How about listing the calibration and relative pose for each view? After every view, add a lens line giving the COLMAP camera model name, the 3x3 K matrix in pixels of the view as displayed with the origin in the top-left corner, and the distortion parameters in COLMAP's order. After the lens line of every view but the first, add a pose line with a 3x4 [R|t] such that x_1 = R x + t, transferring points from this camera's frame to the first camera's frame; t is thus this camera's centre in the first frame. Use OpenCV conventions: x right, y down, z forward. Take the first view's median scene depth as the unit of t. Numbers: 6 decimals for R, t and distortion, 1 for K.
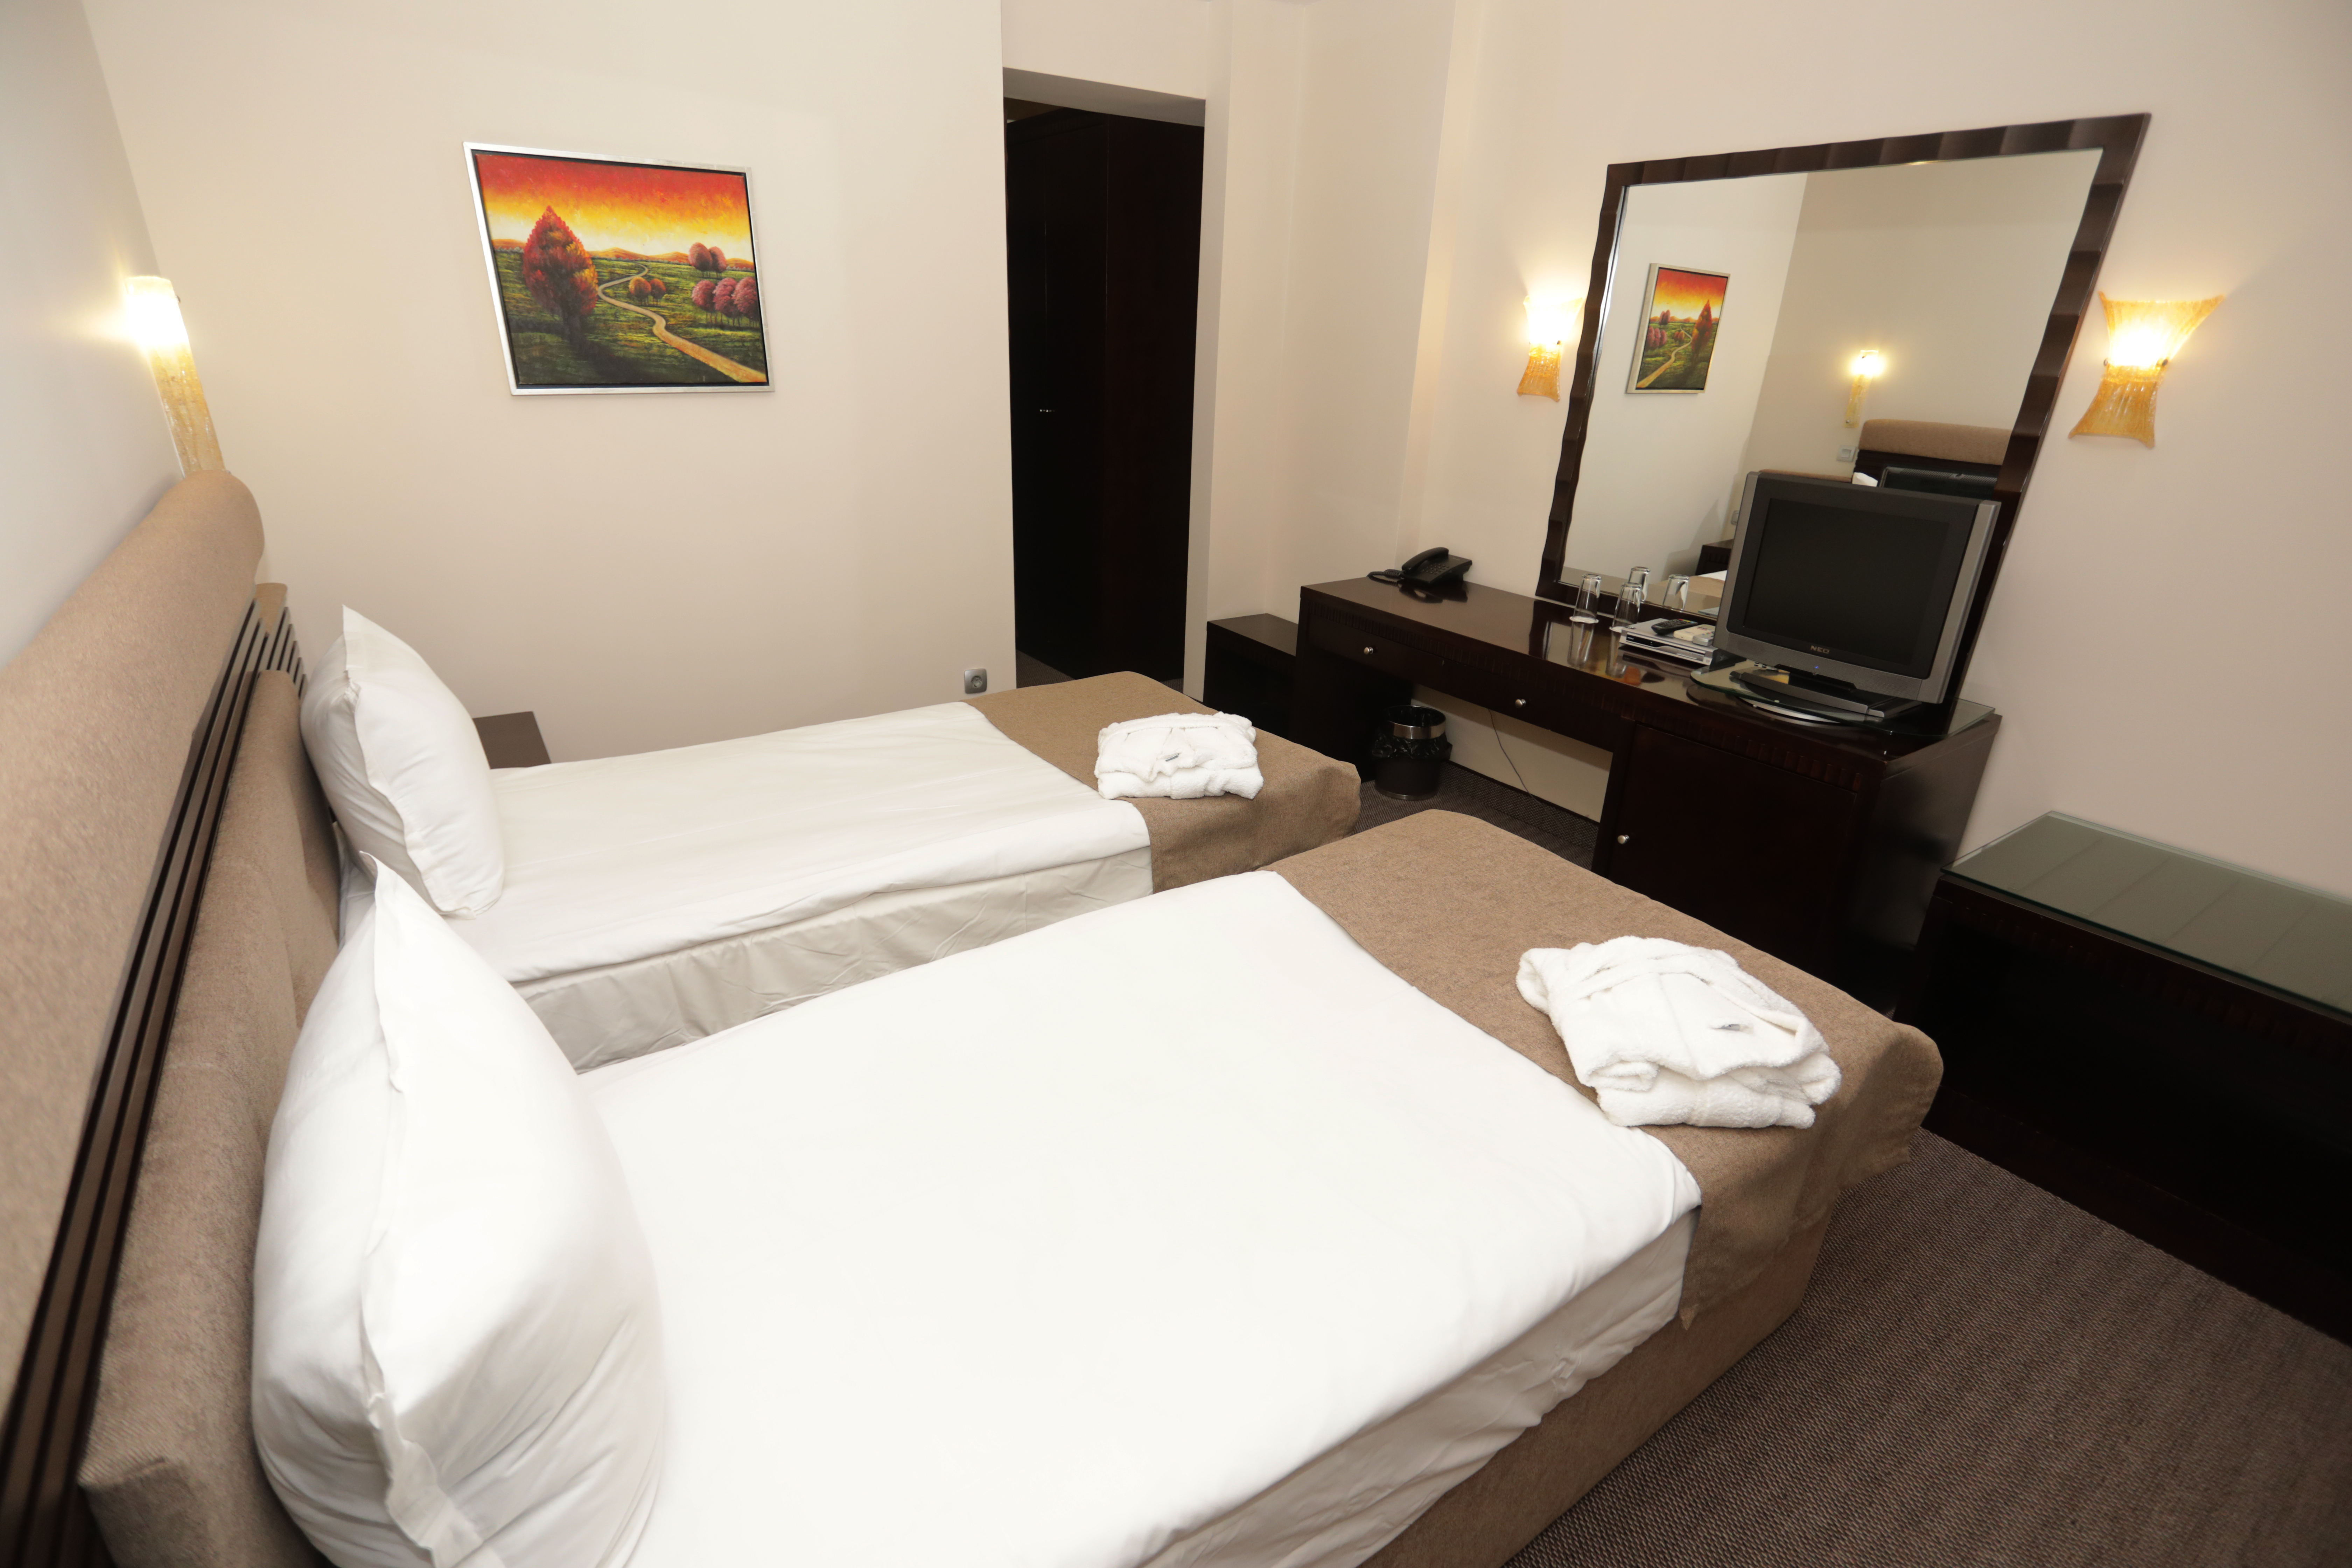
lens RADIAL K [[1113.6, 0, 1176.0], [0, 1113.6, 784.0], [0, 0, 1]] dist [0.002722, -0.000010]
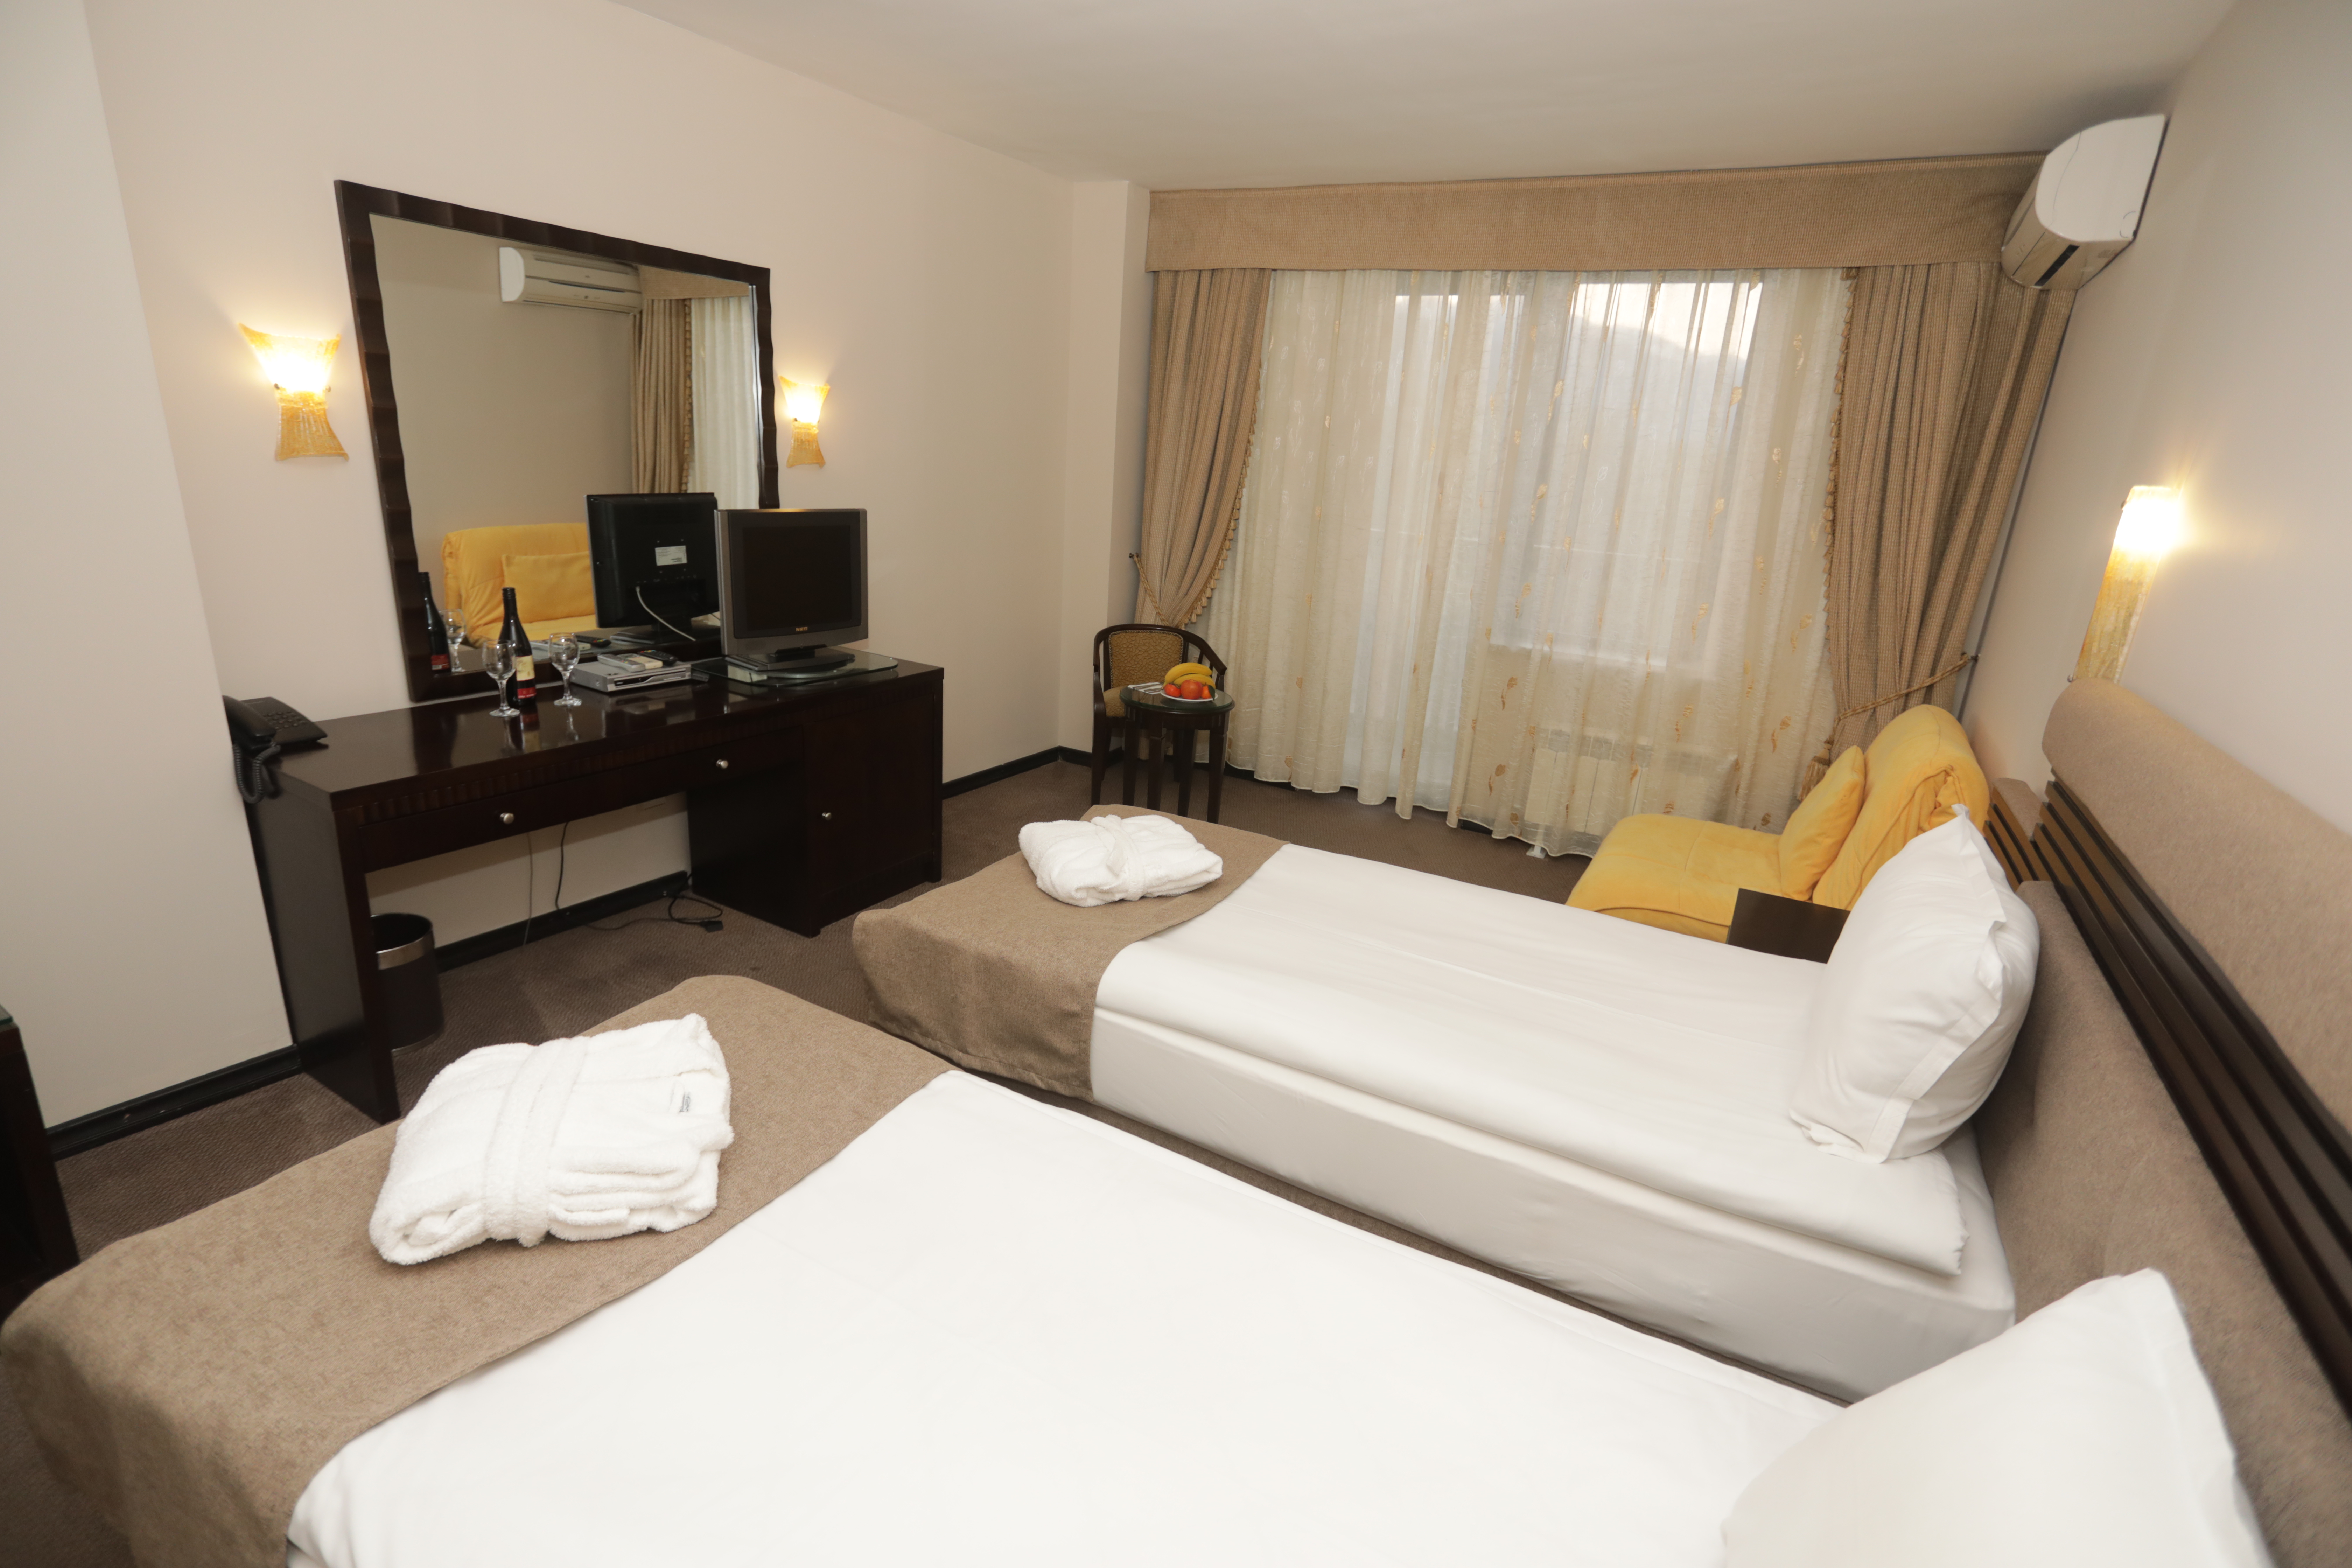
lens RADIAL K [[1113.6, 0, 1176.0], [0, 1113.6, 784.0], [0, 0, 1]] dist [0.002722, -0.000010]
pose [[-0.417159, -0.317168, 0.851694, -0.682000], [0.281156, 0.846121, 0.452803, -0.366481], [-0.864251, 0.428350, -0.263793, 0.850562]]
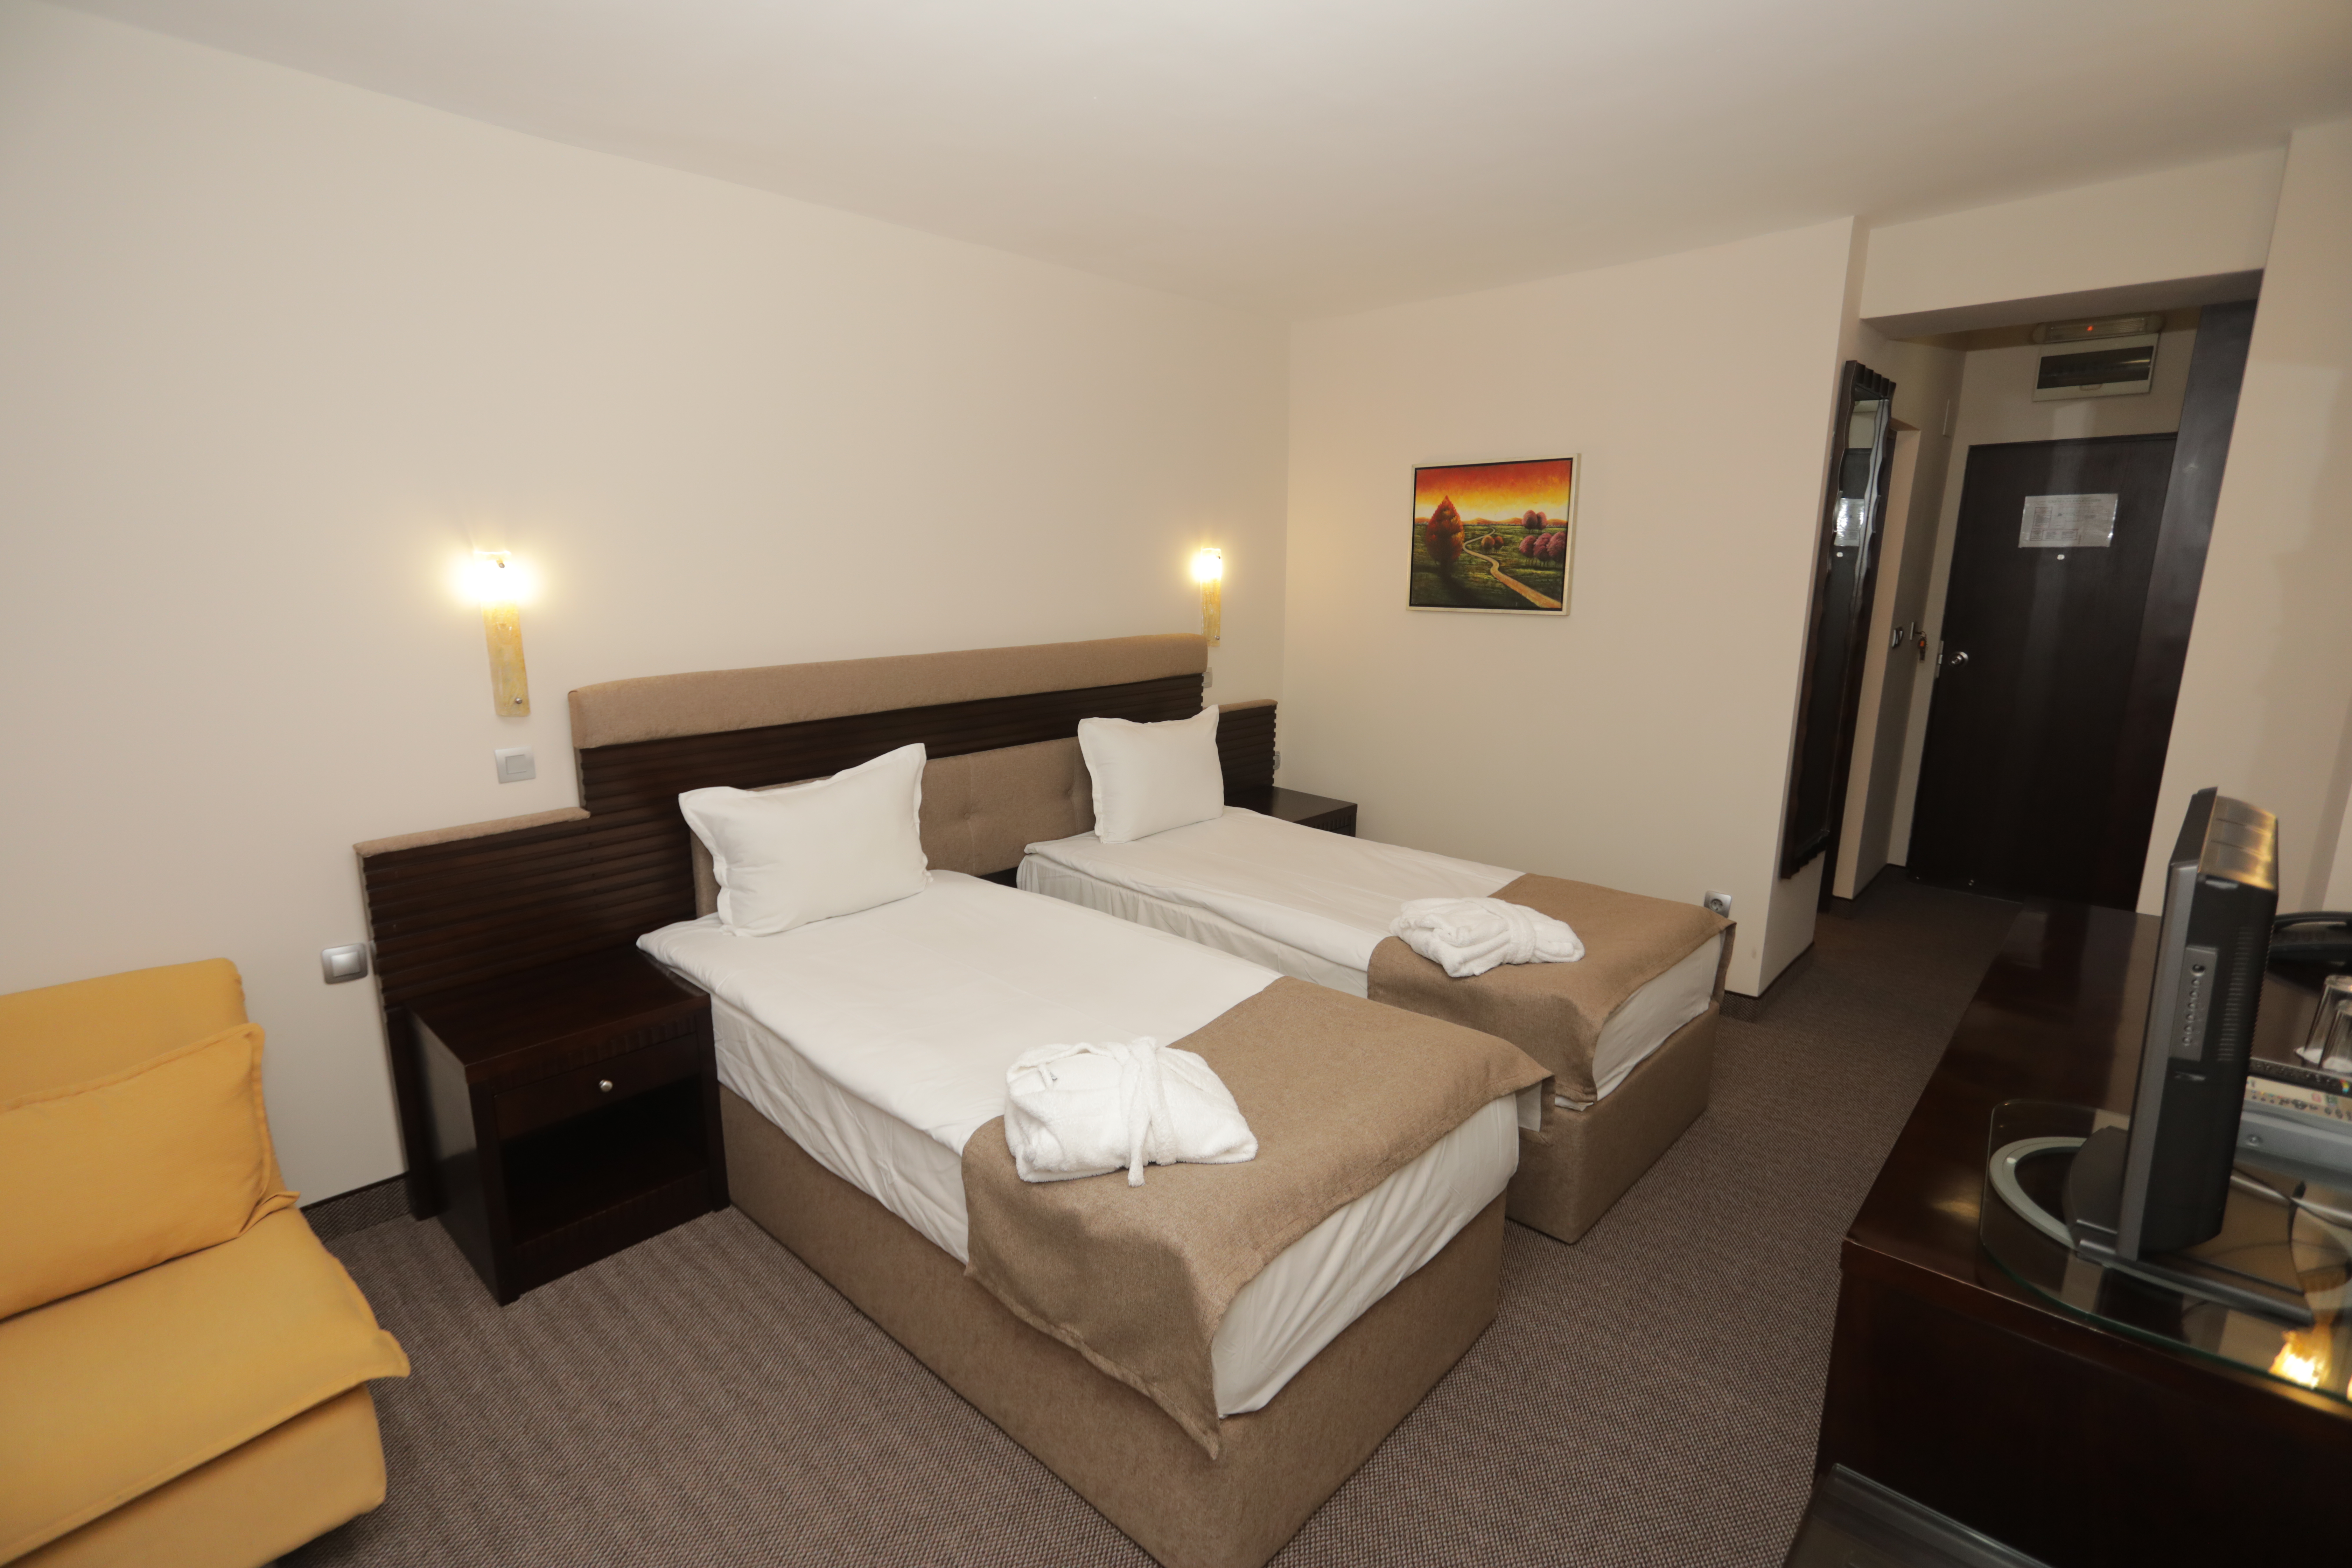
lens RADIAL K [[1094.9, 0, 1169.4], [0, 1094.9, 791.4], [0, 0, 1]] dist [-0.006722, 0.000131]
pose [[0.214838, 0.181928, -0.959556, 0.830962], [-0.370245, 0.924332, 0.092354, -0.124914], [0.903750, 0.335429, 0.265940, 0.355848]]
